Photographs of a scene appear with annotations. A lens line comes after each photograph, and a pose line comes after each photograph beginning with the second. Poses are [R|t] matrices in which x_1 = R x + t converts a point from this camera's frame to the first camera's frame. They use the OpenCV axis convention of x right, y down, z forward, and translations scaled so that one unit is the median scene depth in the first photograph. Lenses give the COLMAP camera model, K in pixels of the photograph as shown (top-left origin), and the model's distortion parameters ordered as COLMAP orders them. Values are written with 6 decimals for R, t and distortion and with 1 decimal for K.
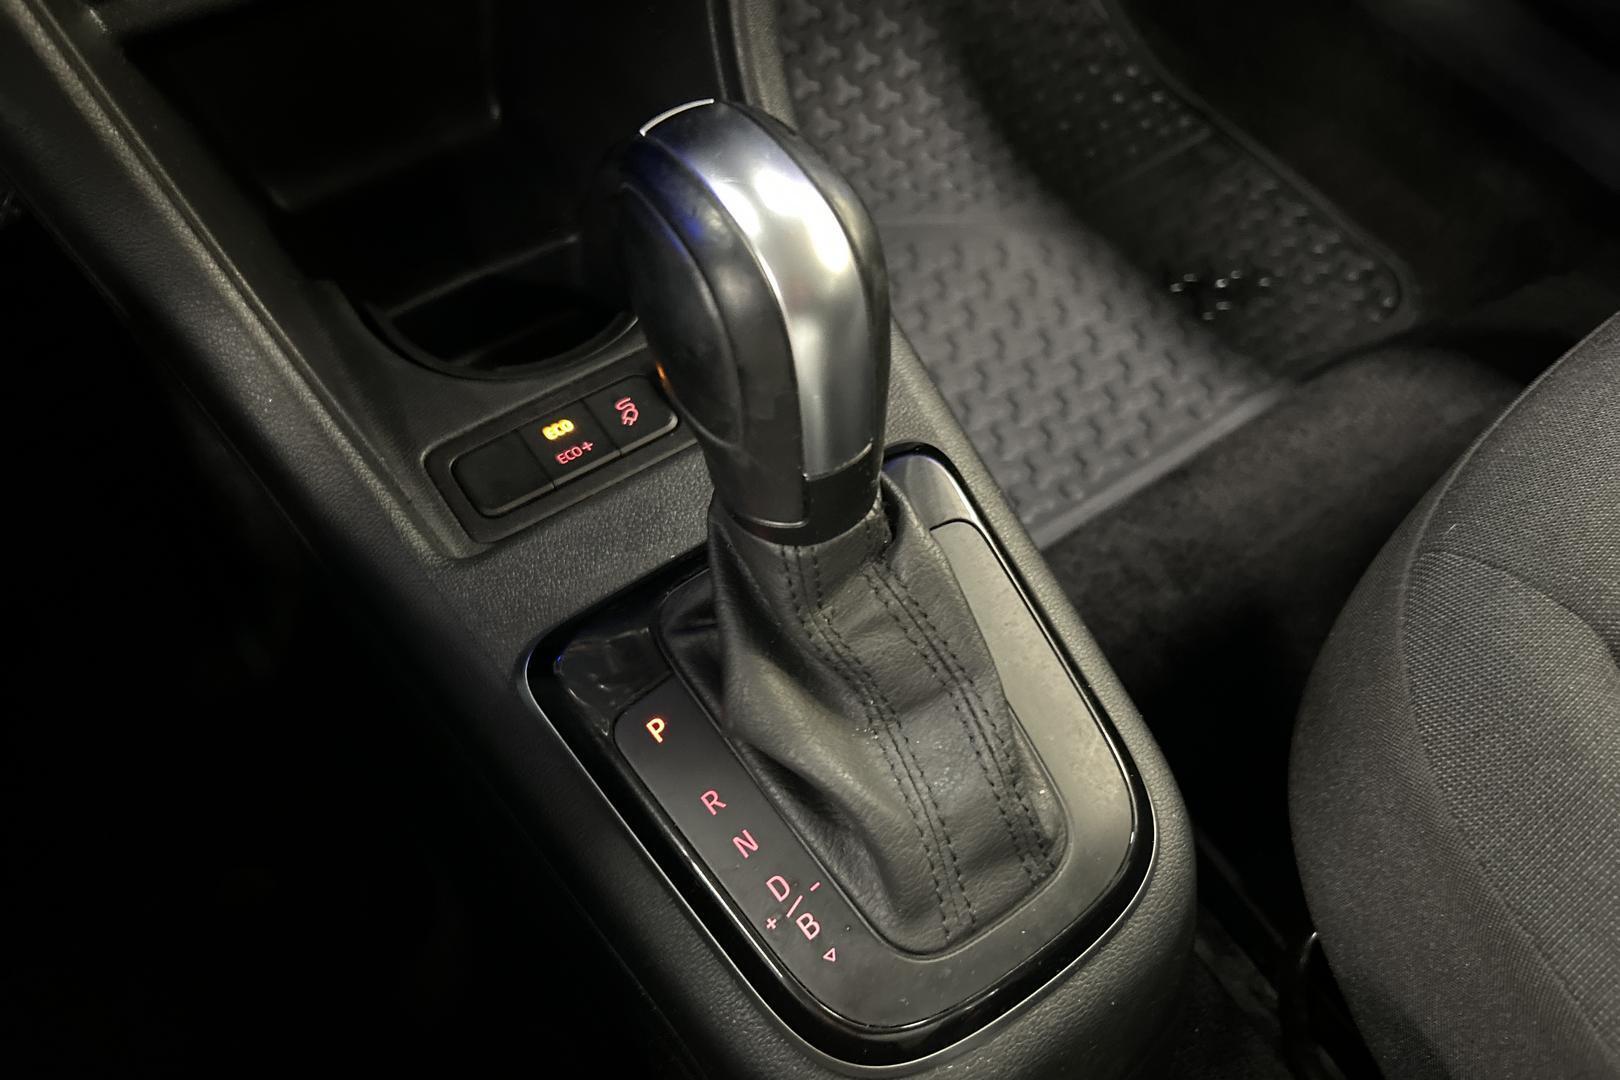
lens RADIAL K [[1273.6, 0, 802.3], [0, 1273.6, 540.1], [0, 0, 1]] dist [-0.028193, -0.012627]
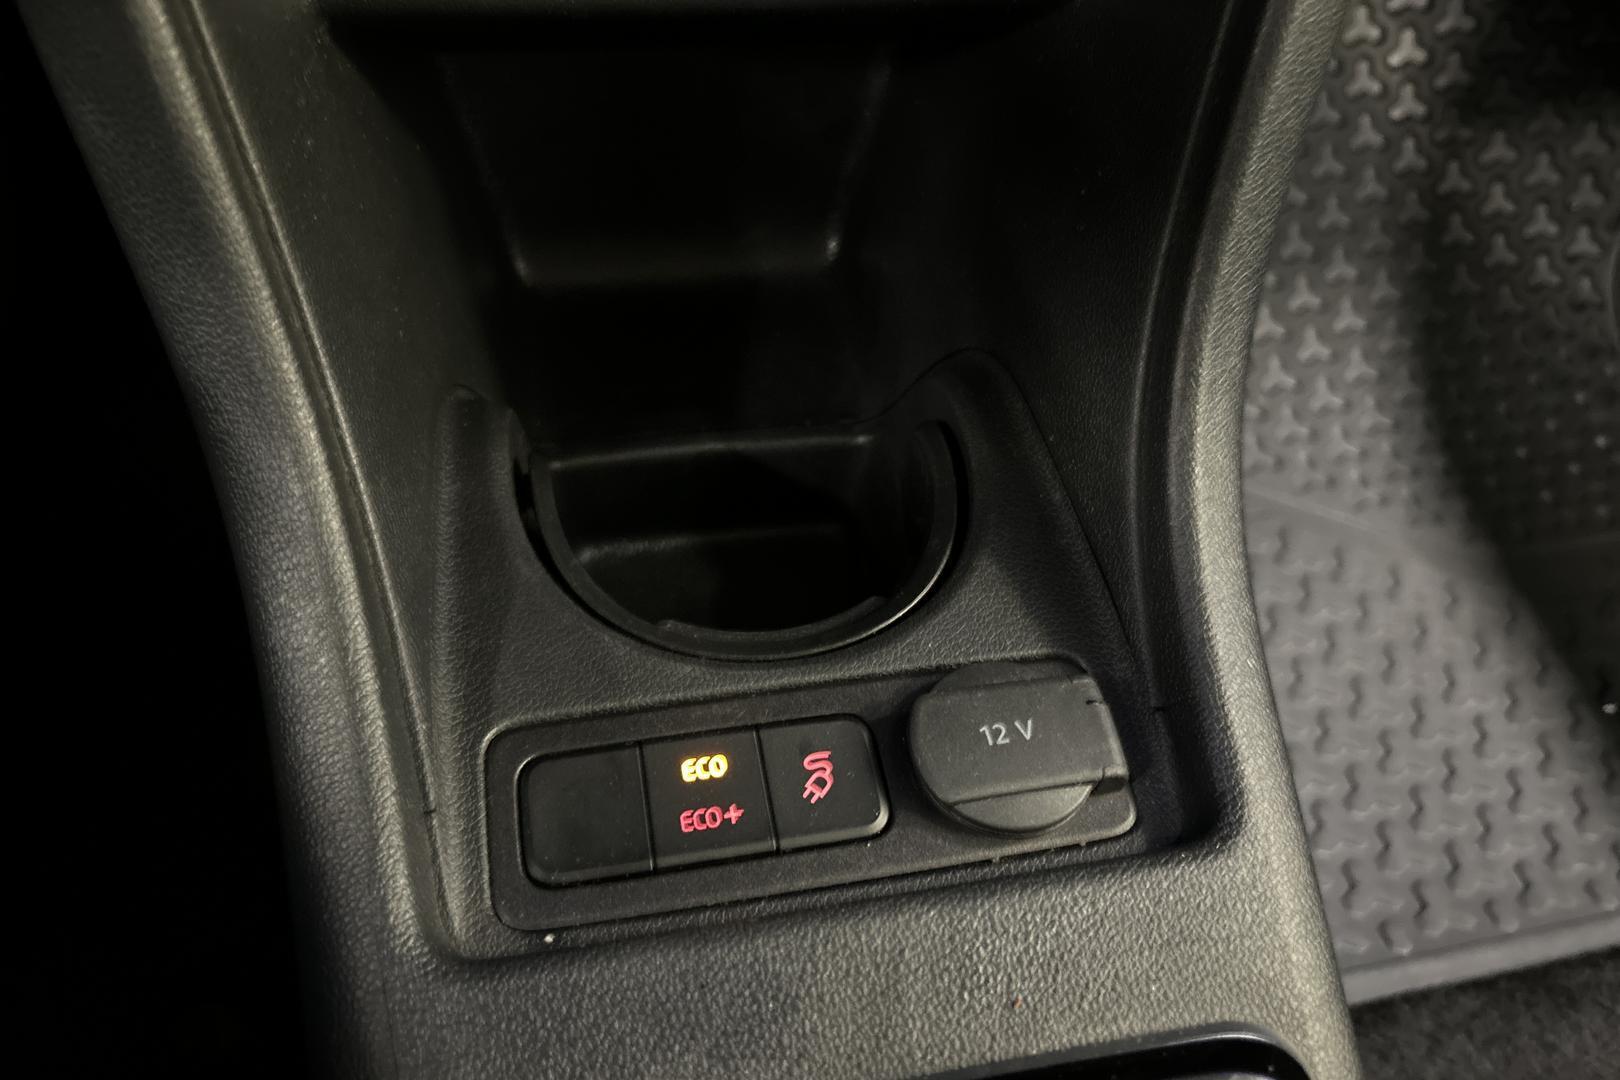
lens RADIAL K [[1273.6, 0, 815.0], [0, 1273.6, 542.7], [0, 0, 1]] dist [-0.028193, -0.012627]
pose [[0.918255, 0.340758, -0.201723, -0.025519], [-0.357865, 0.932191, -0.054334, -0.084758], [0.169530, 0.122082, 0.977934, 0.185761]]
